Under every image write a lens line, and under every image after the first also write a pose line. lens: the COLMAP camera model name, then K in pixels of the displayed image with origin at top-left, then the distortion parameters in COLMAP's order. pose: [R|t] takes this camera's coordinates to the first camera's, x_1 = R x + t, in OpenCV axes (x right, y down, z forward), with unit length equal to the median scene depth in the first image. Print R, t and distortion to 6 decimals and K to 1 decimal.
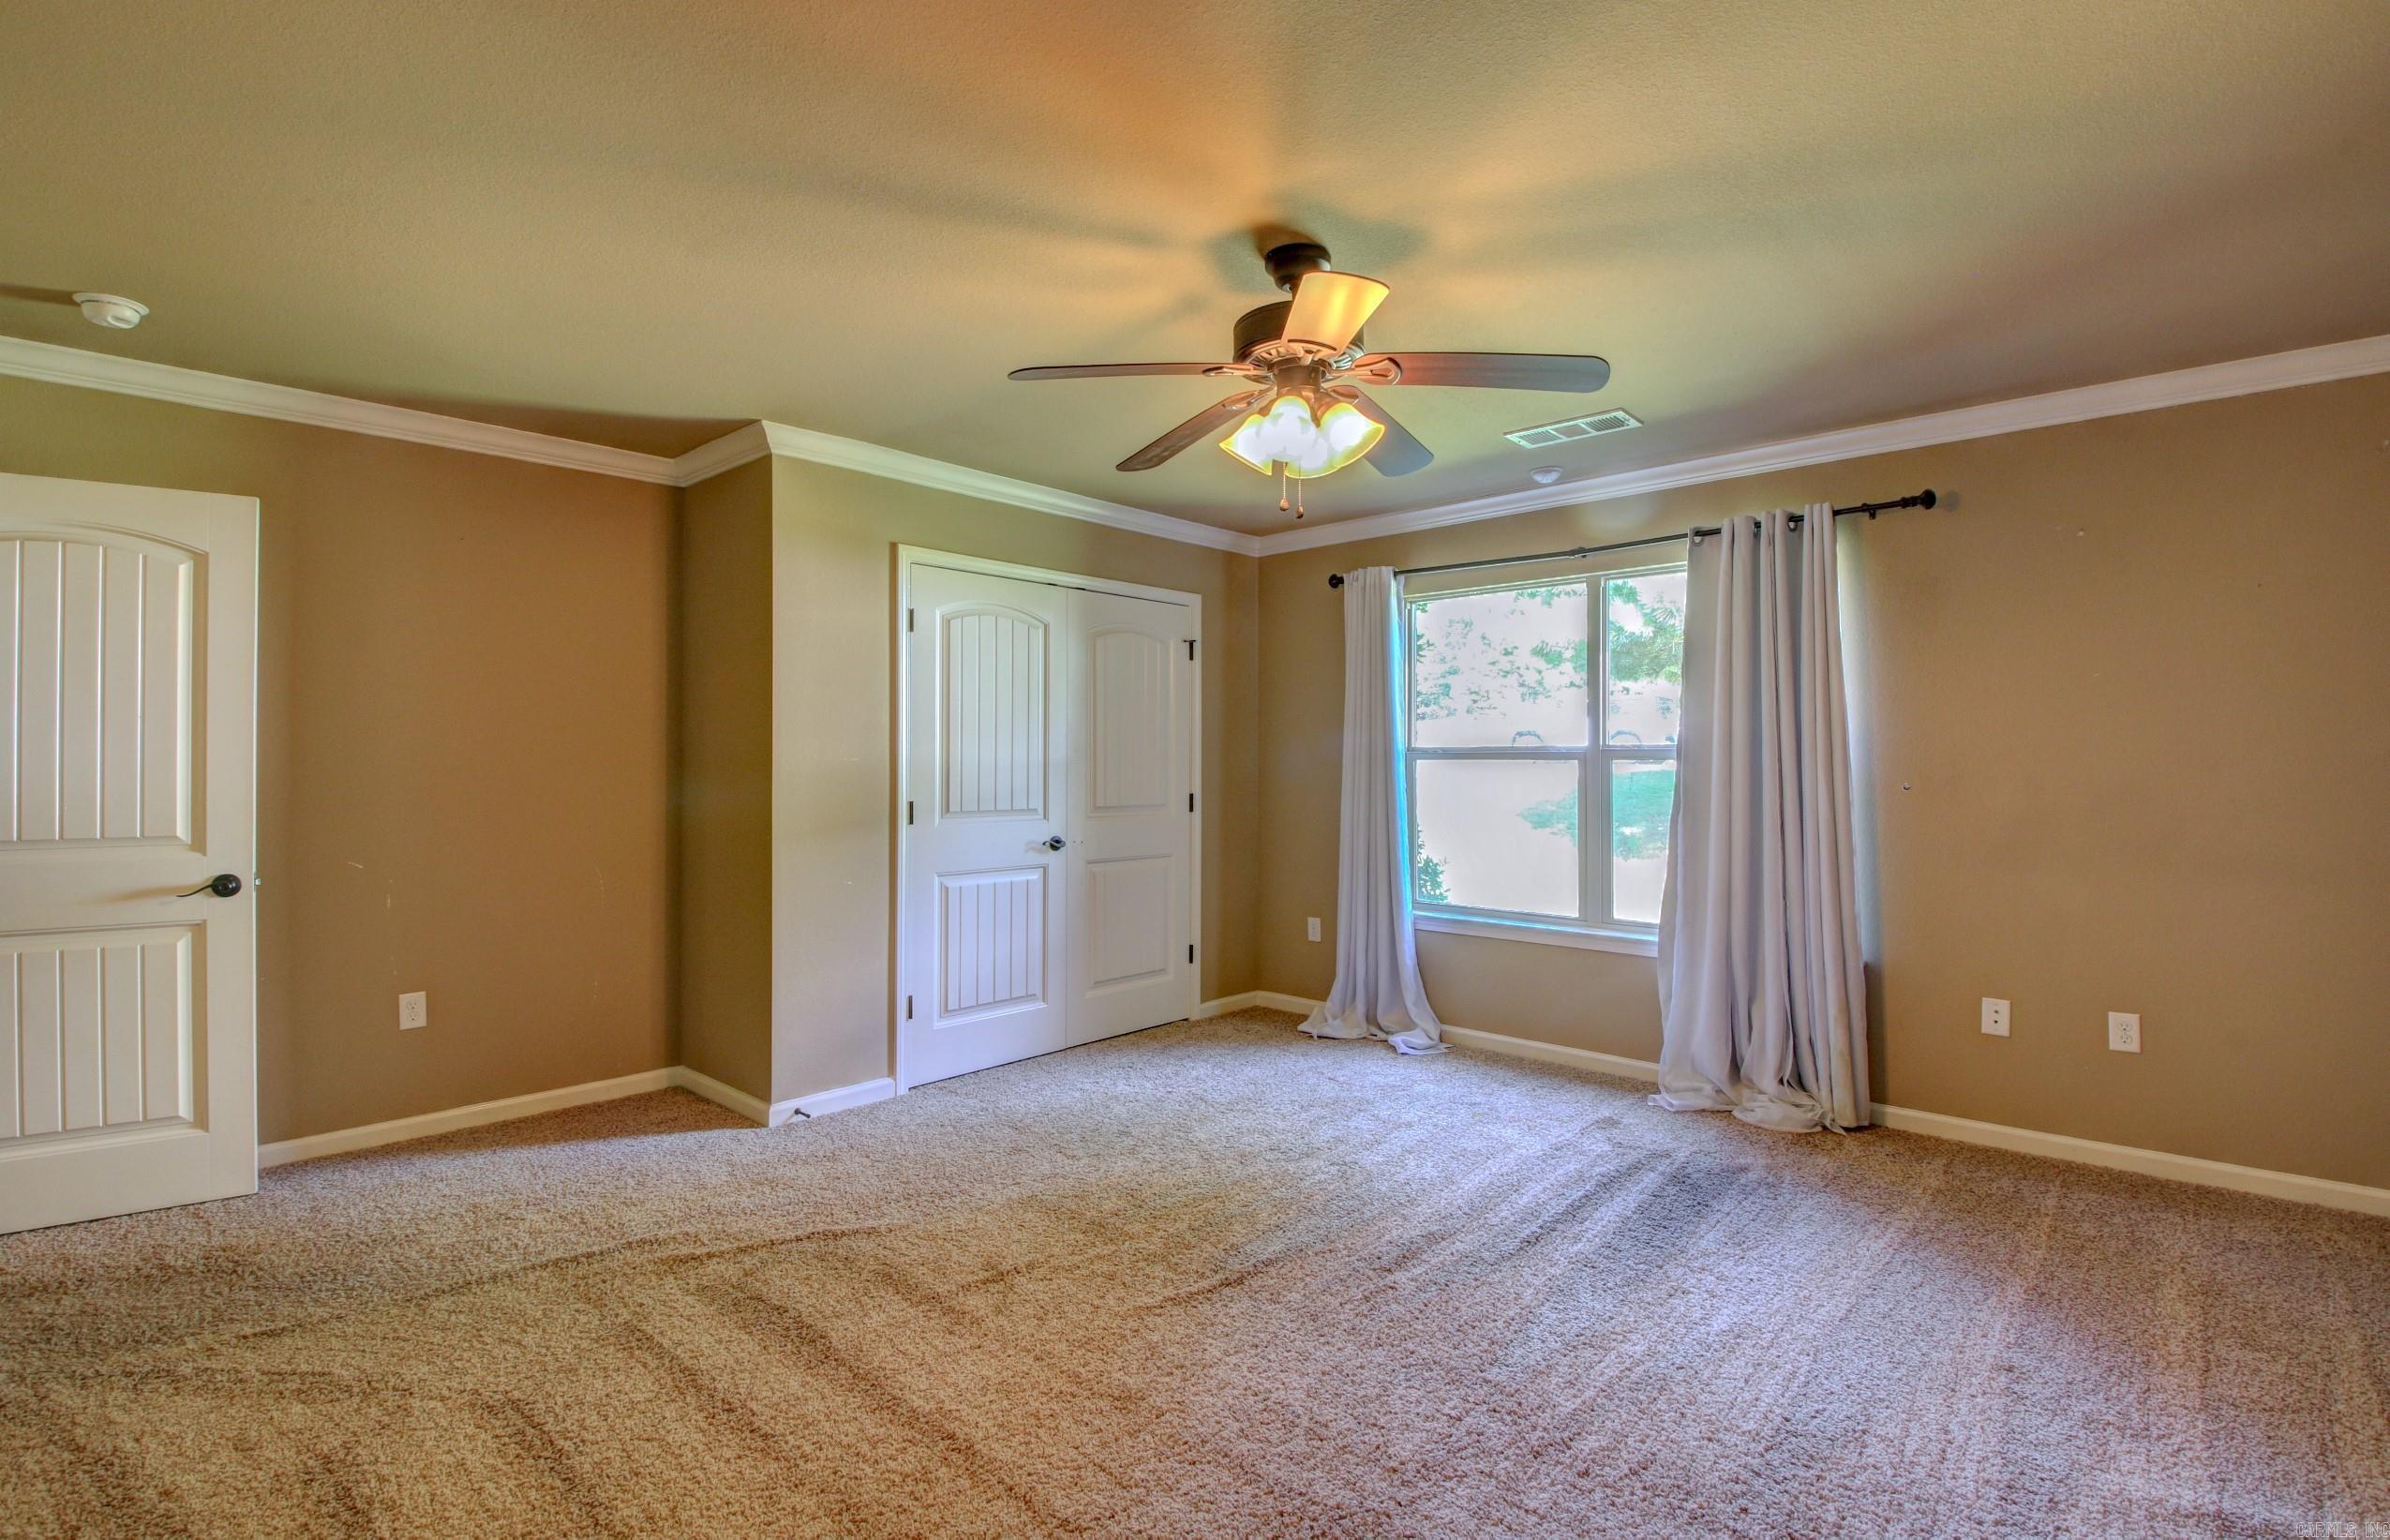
lens RADIAL K [[1116.5, 0, 1205.5], [0, 1116.5, 758.8], [0, 0, 1]] dist [0.005871, -0.017372]
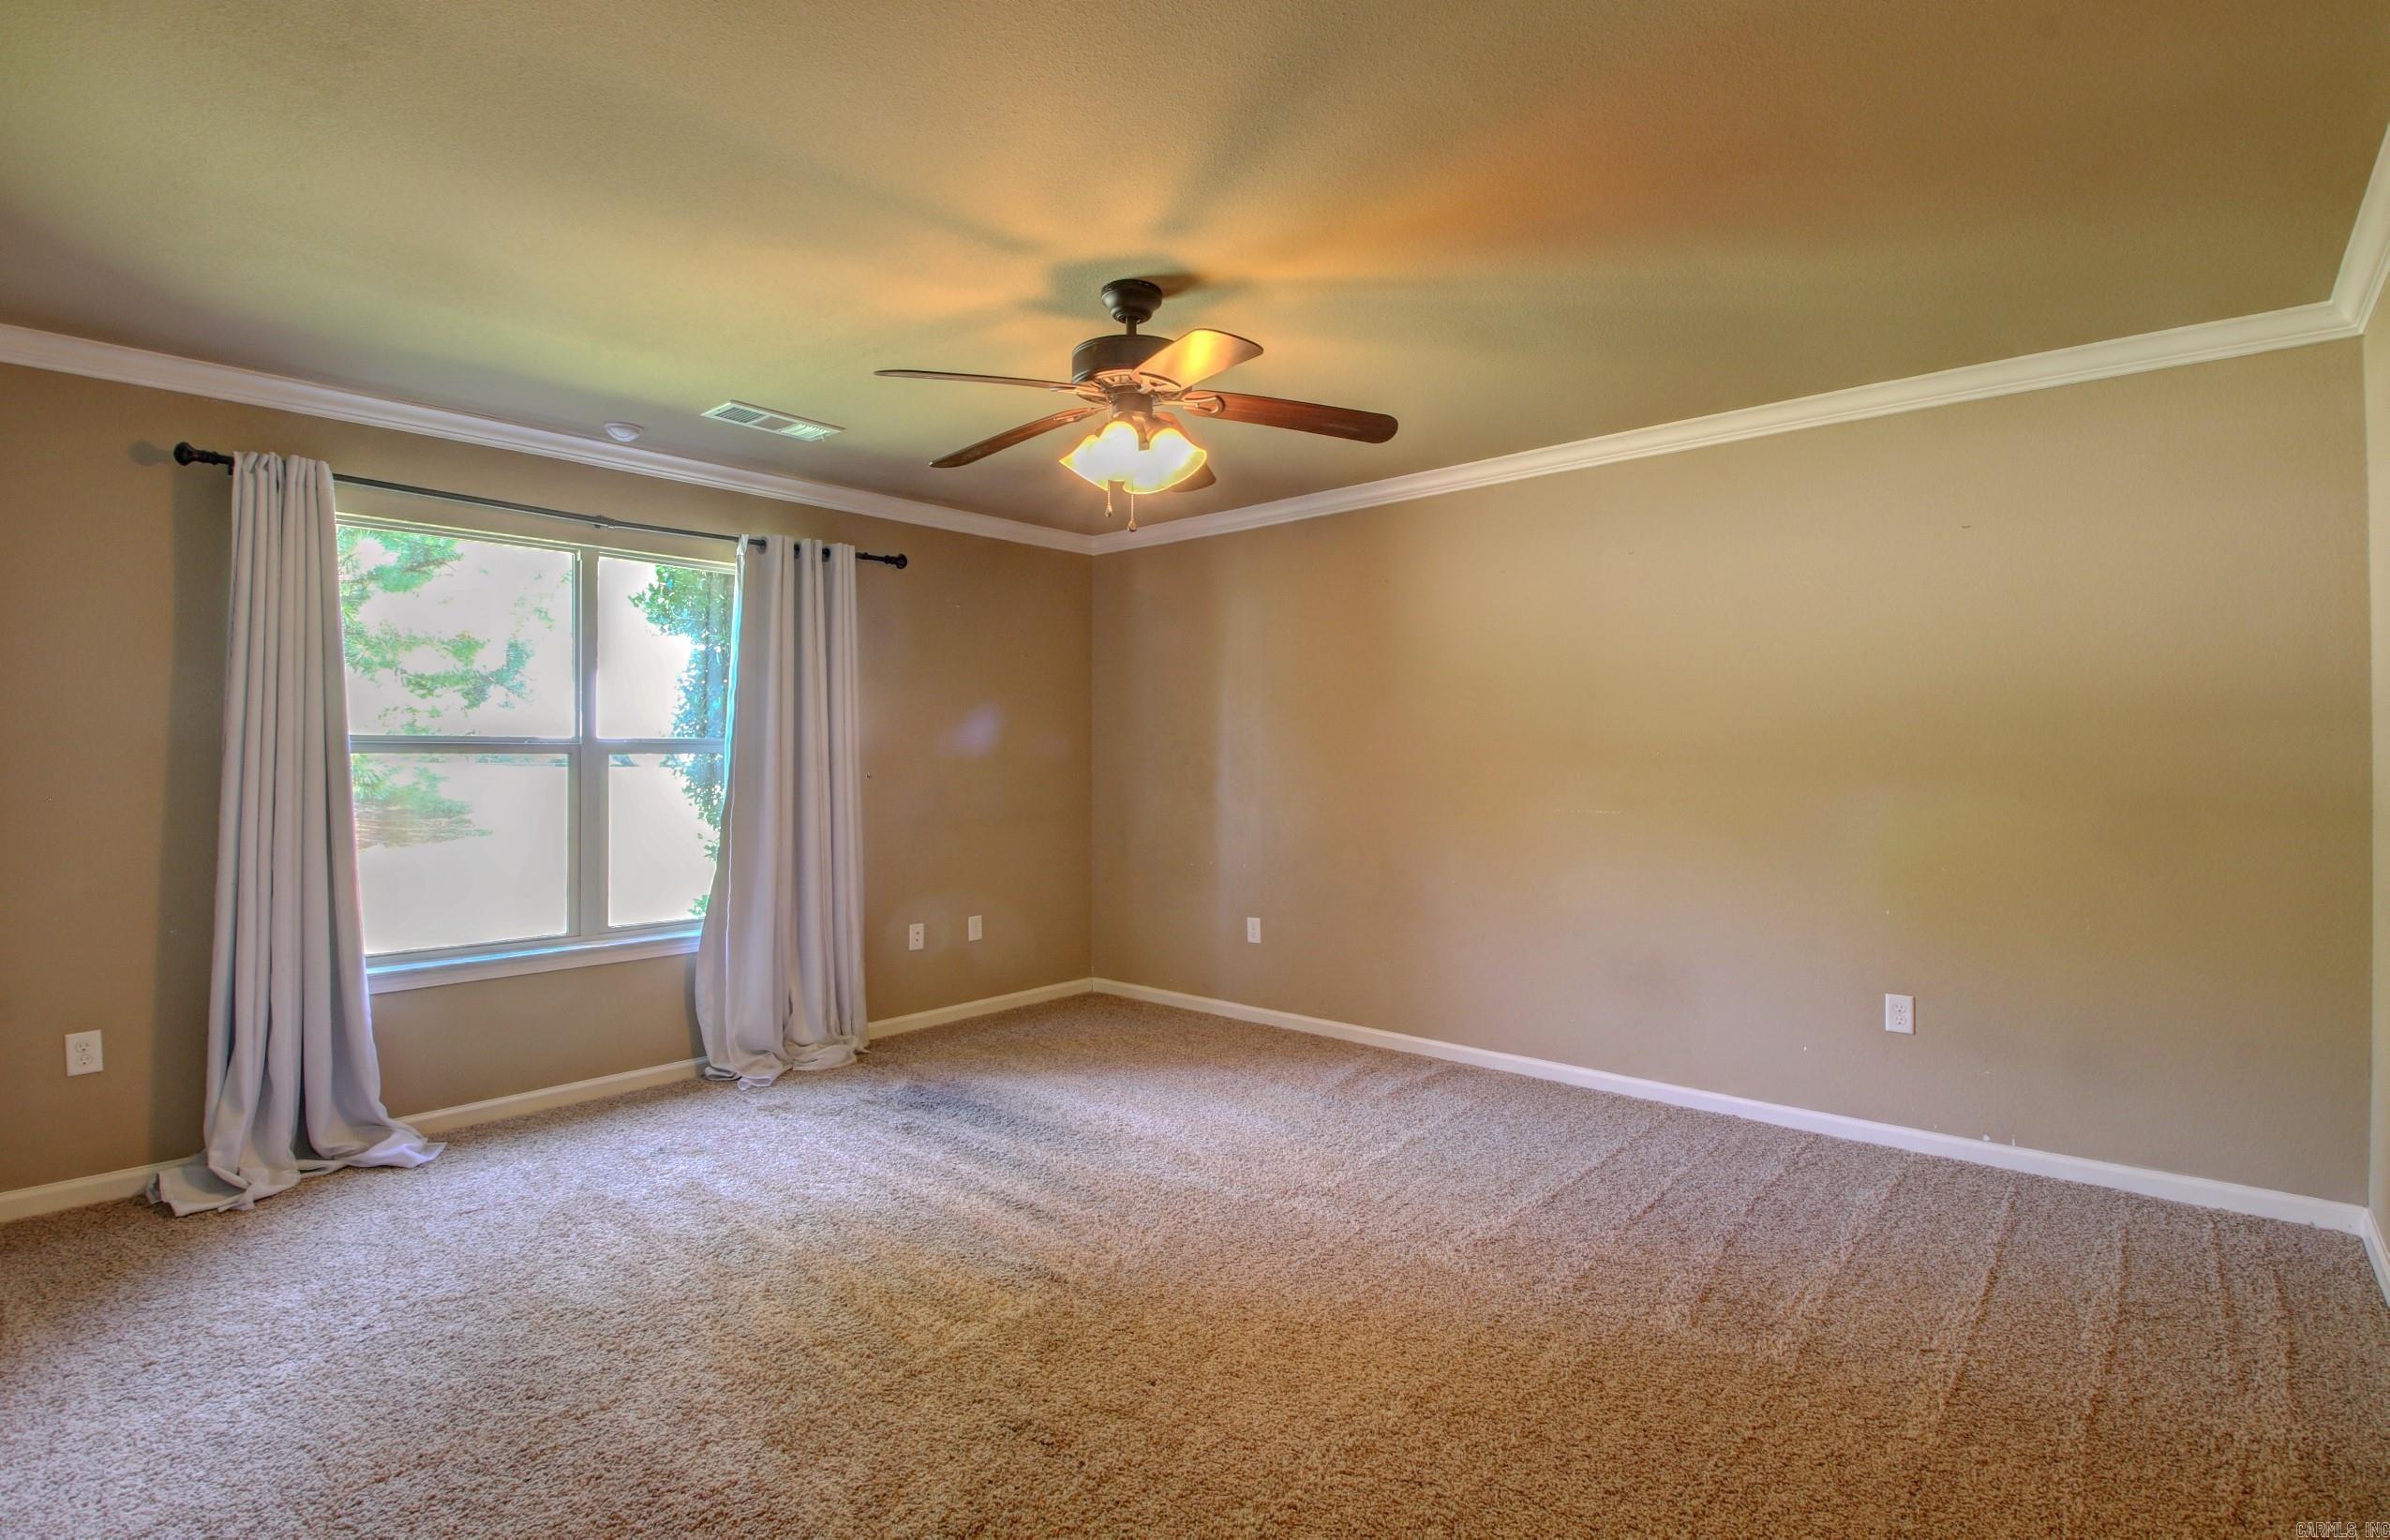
lens RADIAL K [[1116.5, 0, 1204.8], [0, 1116.5, 767.3], [0, 0, 1]] dist [0.005871, -0.017372]
pose [[-0.038584, -0.006466, 0.999234, -0.631155], [-0.002247, 0.999977, 0.006384, 0.005409], [-0.999253, -0.001998, -0.038598, 0.605840]]
